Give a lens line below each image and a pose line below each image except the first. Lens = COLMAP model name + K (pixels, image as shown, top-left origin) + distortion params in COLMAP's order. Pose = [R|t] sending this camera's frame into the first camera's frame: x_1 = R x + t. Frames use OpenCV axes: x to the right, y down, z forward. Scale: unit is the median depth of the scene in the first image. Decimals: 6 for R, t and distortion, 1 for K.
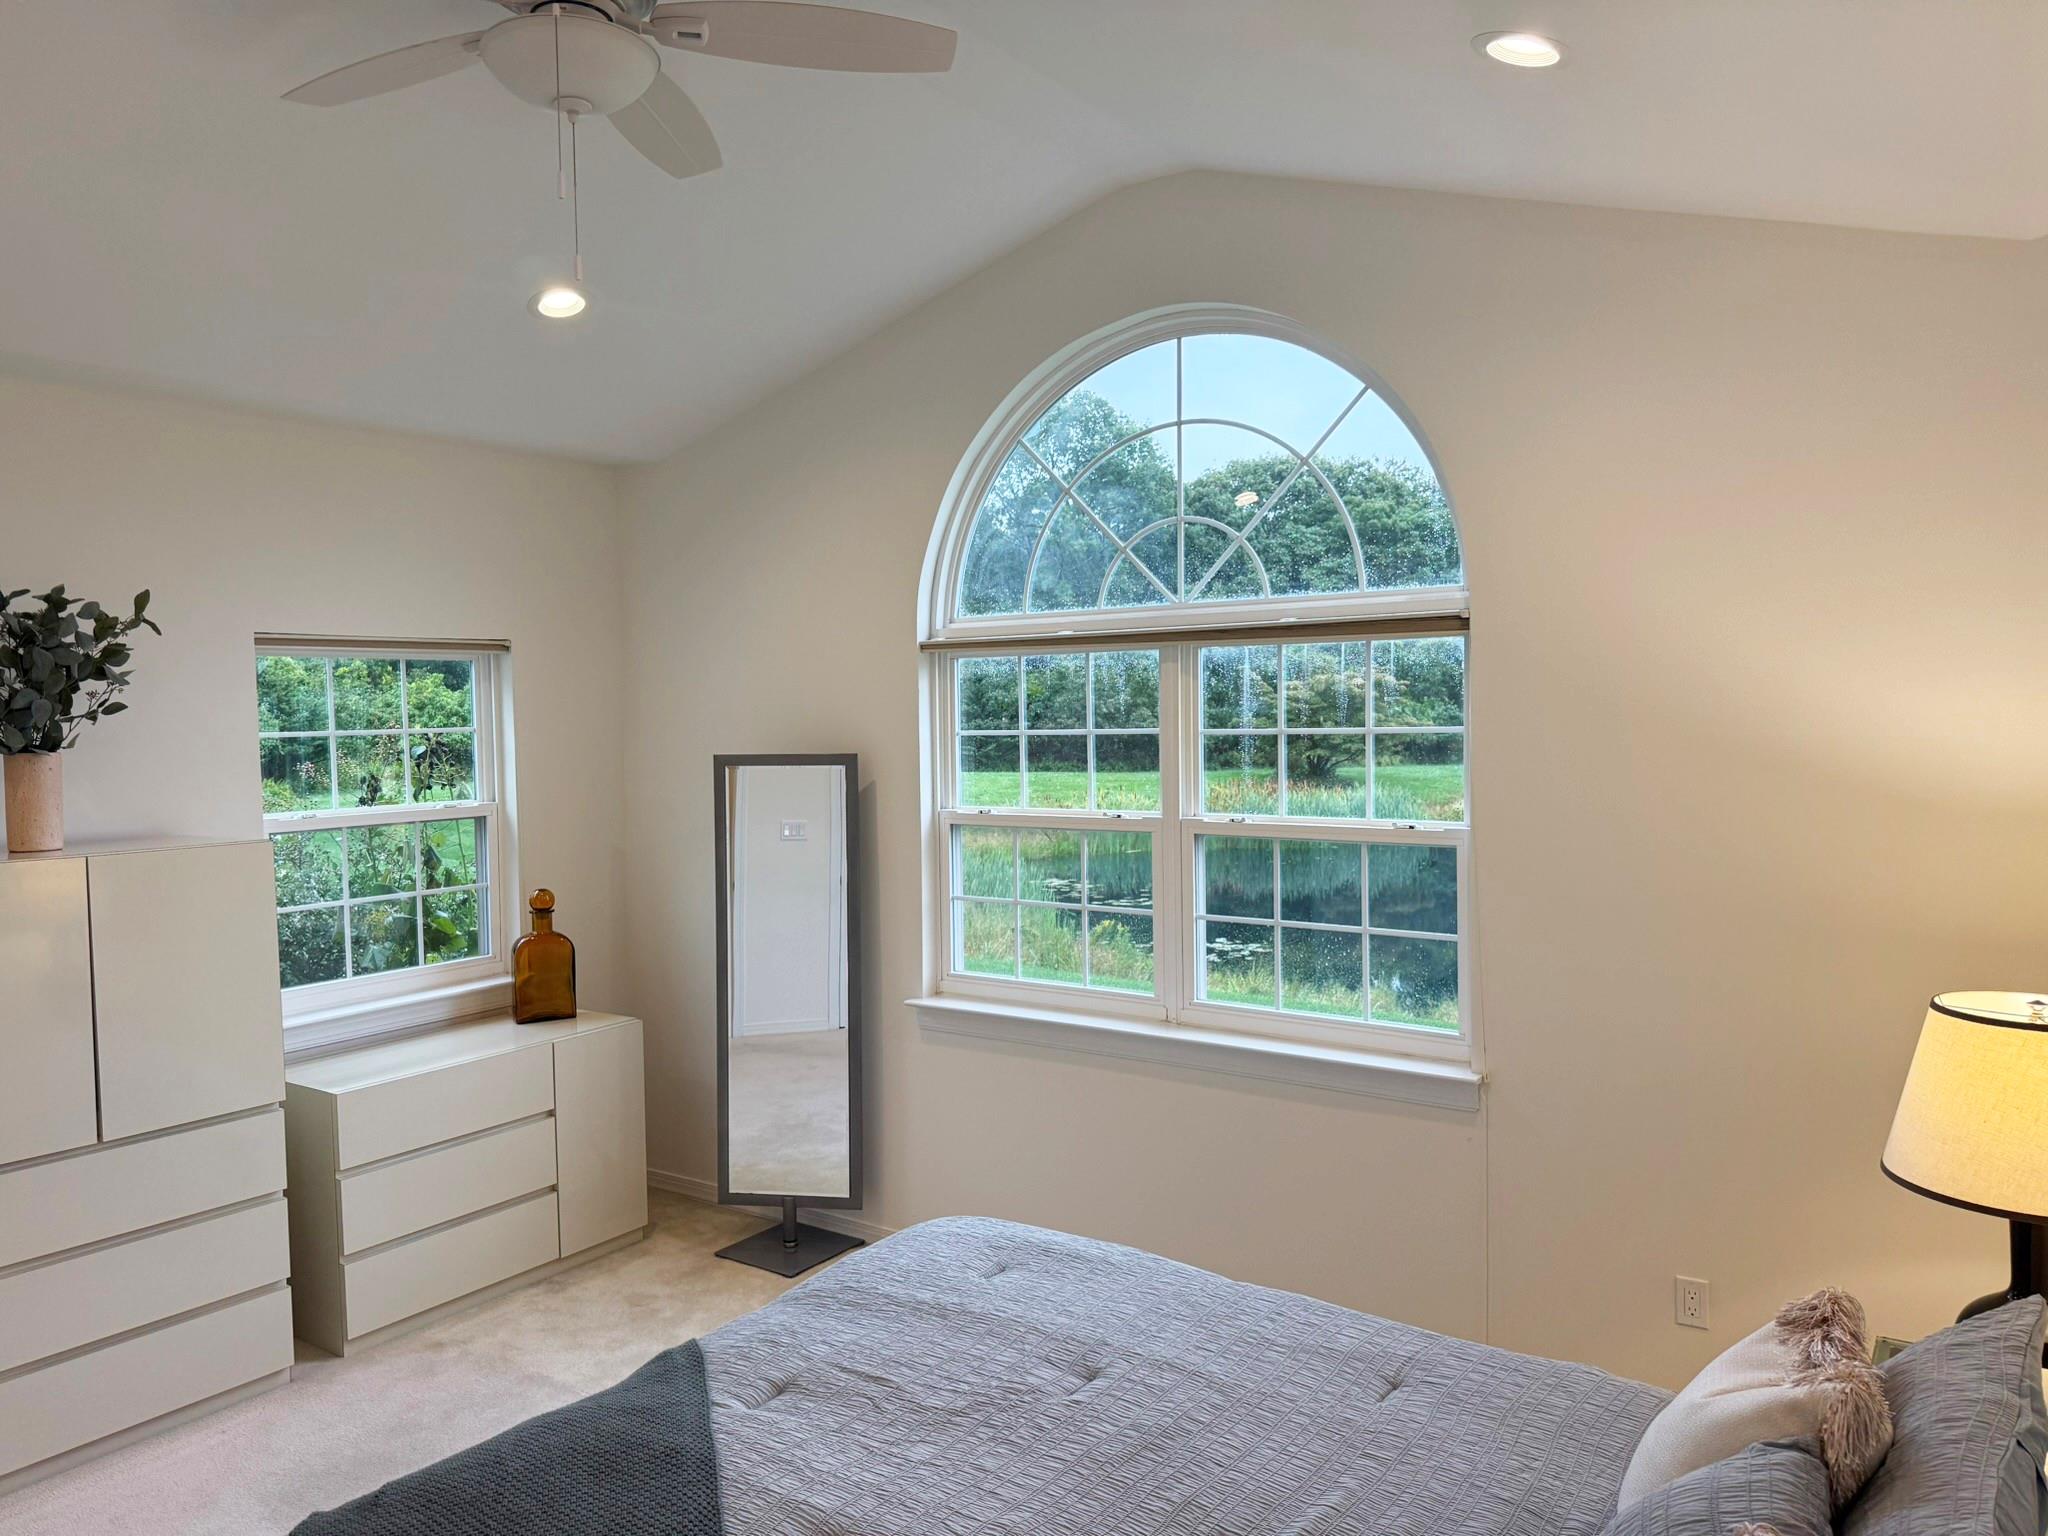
lens RADIAL K [[1427.6, 0, 1005.3], [0, 1427.6, 771.5], [0, 0, 1]] dist [0.156811, -0.265372]
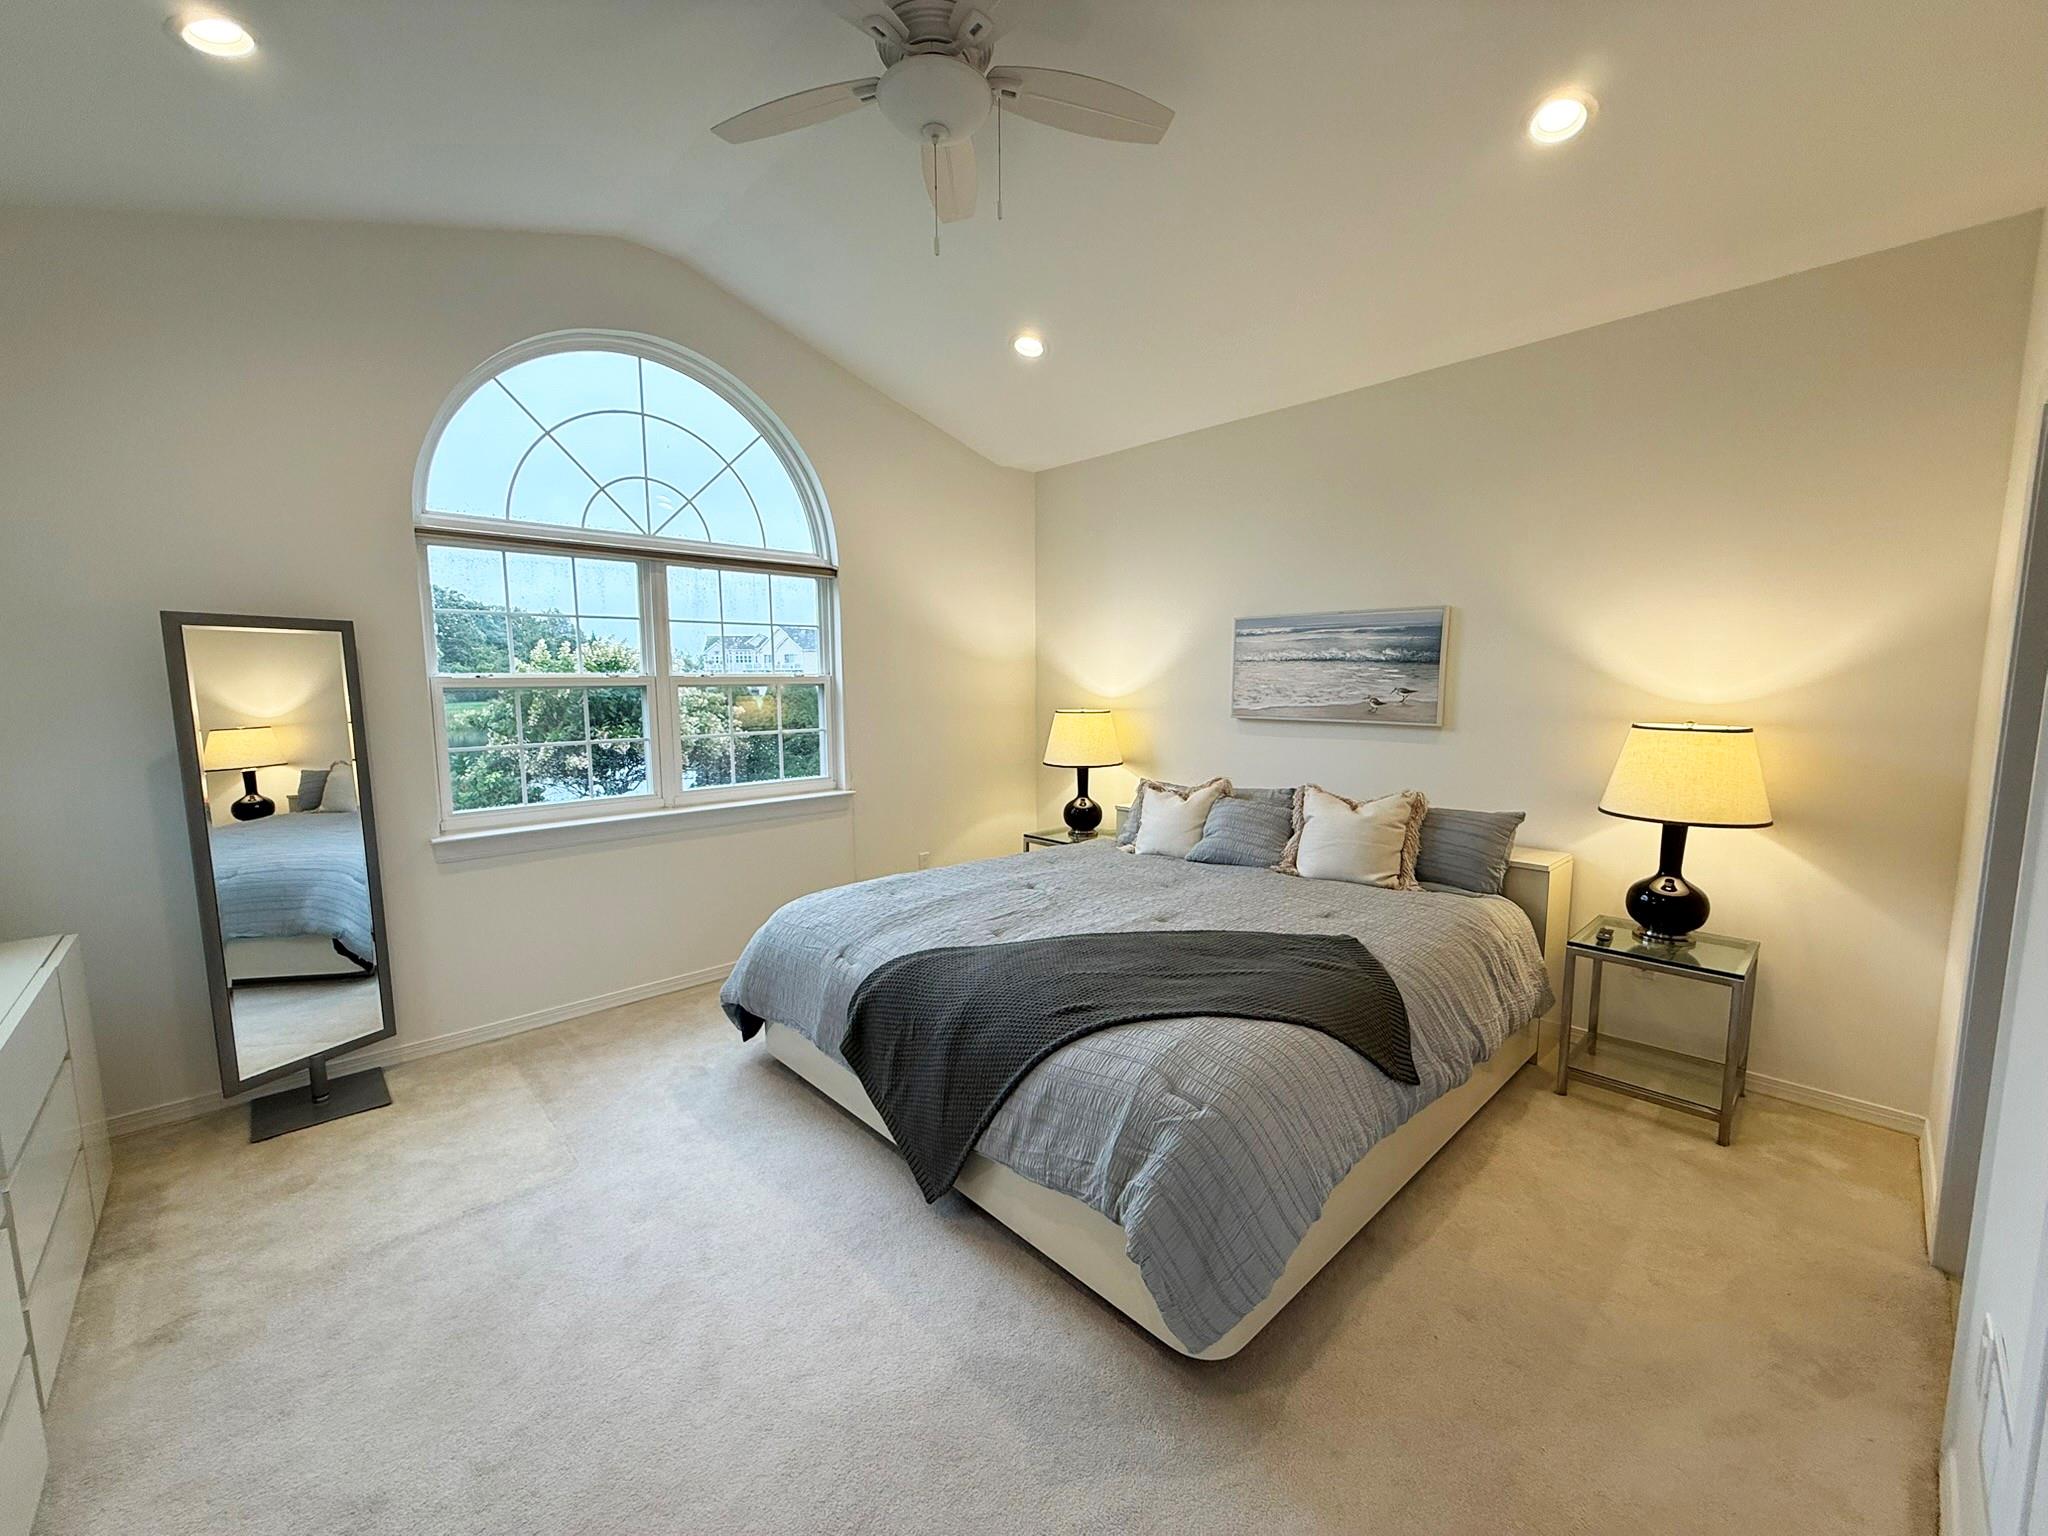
lens RADIAL K [[825.5, 0, 1014.2], [0, 825.5, 766.4], [0, 0, 1]] dist [-0.003023, 0.000207]
pose [[0.203947, -0.093161, 0.974539, -0.707107], [0.047609, 0.995228, 0.085175, 0.075466], [-0.977824, 0.029026, 0.207409, 0.462224]]
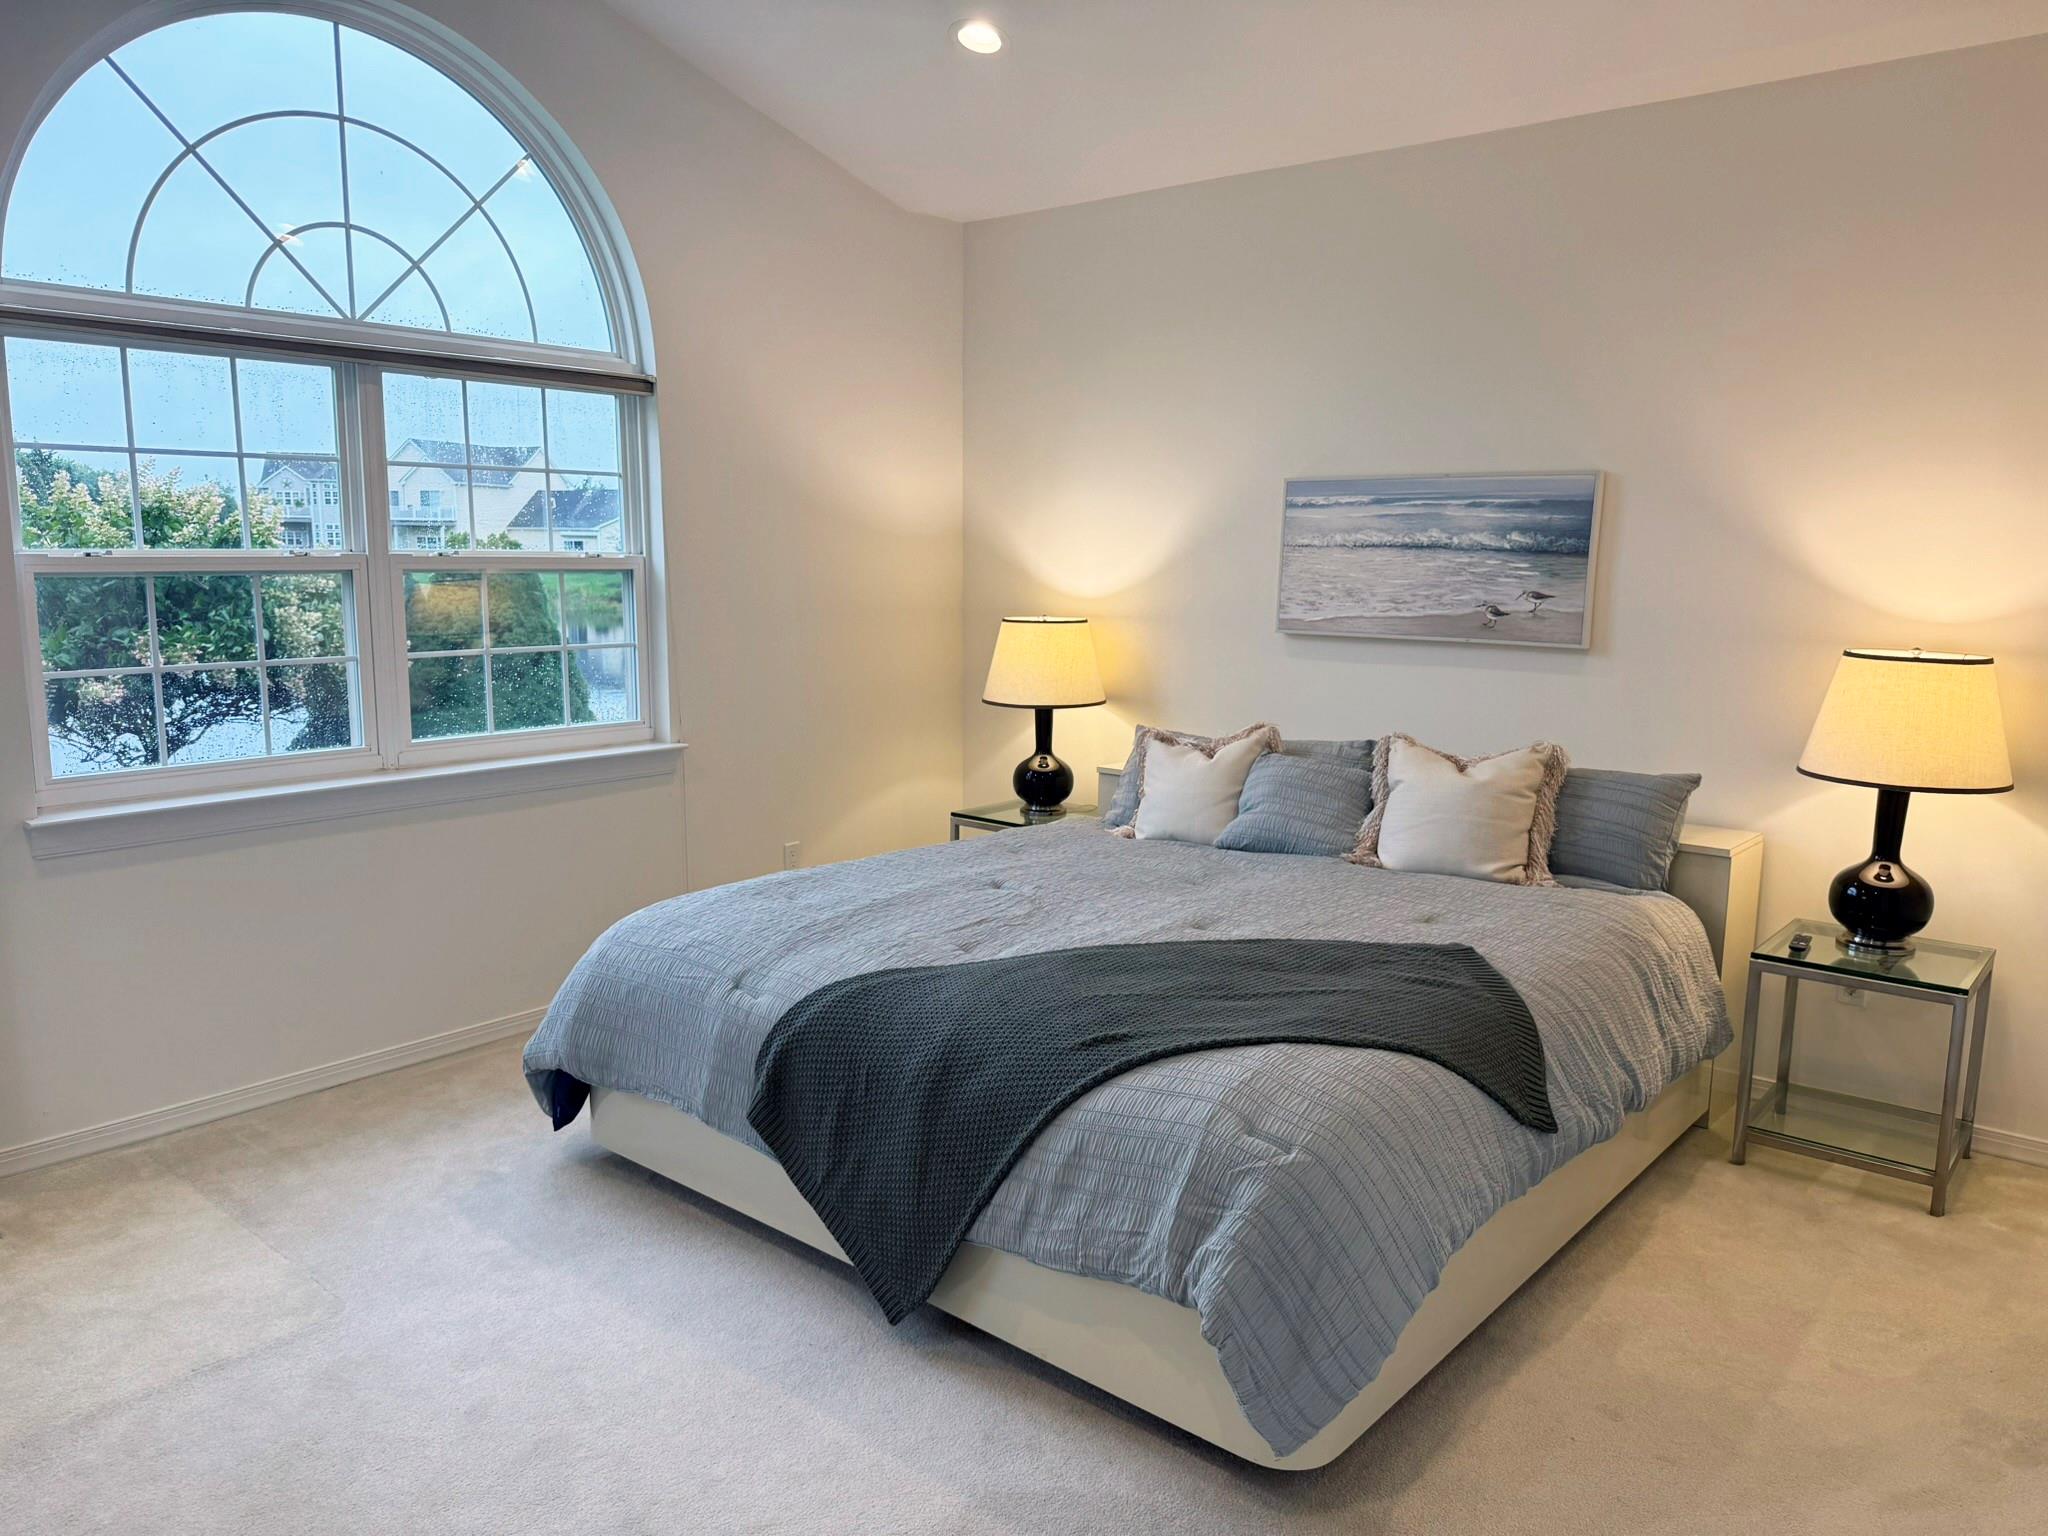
lens RADIAL K [[1453.6, 0, 1013.0], [0, 1453.6, 775.5], [0, 0, 1]] dist [0.104869, -0.194798]
pose [[0.091617, -0.141332, 0.985714, -0.851286], [0.033913, 0.989745, 0.138758, 0.058975], [-0.995217, 0.020716, 0.095470, 0.511270]]
